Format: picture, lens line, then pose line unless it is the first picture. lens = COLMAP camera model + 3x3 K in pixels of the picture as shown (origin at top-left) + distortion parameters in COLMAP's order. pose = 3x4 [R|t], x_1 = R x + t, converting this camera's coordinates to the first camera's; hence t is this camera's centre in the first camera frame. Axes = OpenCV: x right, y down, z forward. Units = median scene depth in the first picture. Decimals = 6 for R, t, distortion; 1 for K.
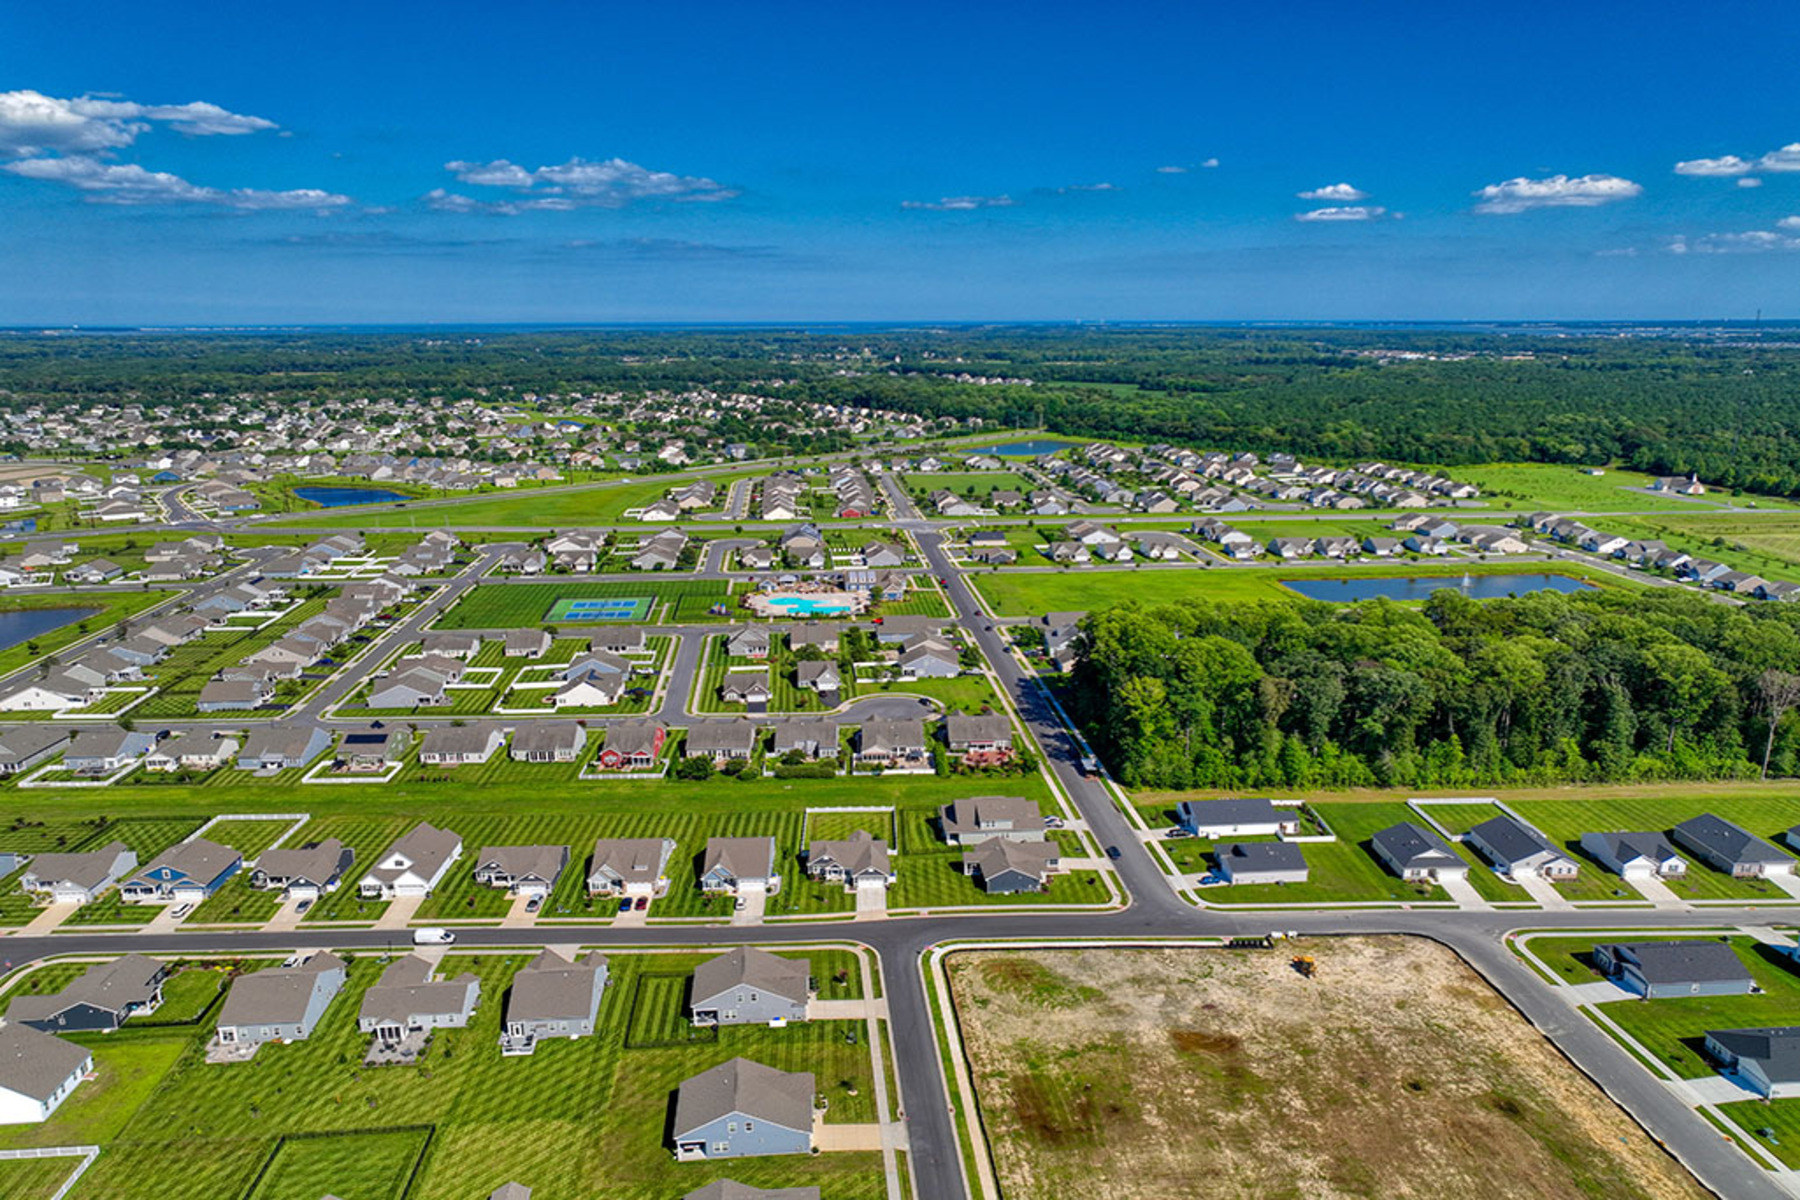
lens RADIAL K [[1264.4, 0, 903.3], [0, 1264.4, 602.1], [0, 0, 1]] dist [0.004253, 0.001547]
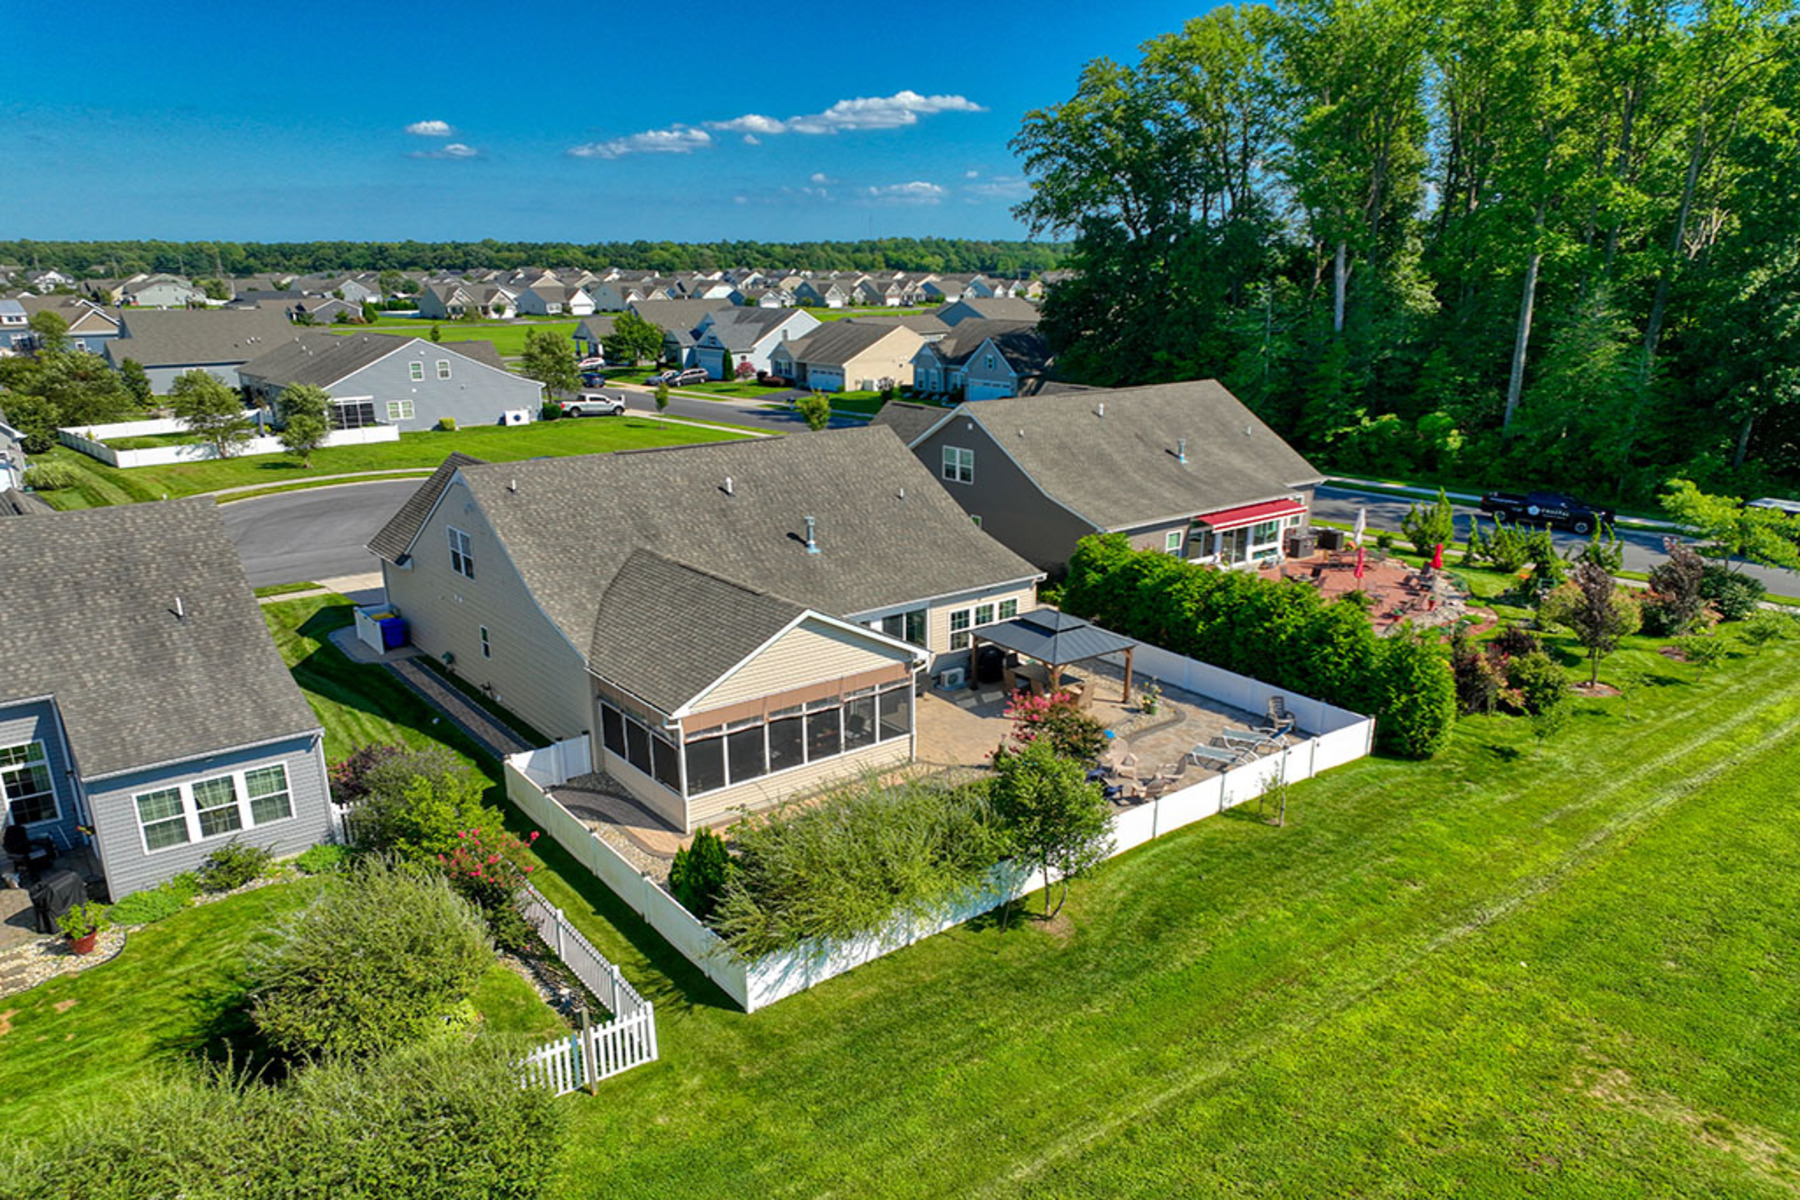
lens RADIAL K [[1252.8, 0, 903.5], [0, 1252.8, 669.8], [0, 0, 1]] dist [0.004121, 0.001118]
pose [[0.804154, -0.185361, 0.564781, -0.069226], [0.131013, 0.982040, 0.135765, 0.105426], [-0.579804, -0.035183, 0.813996, 0.914971]]
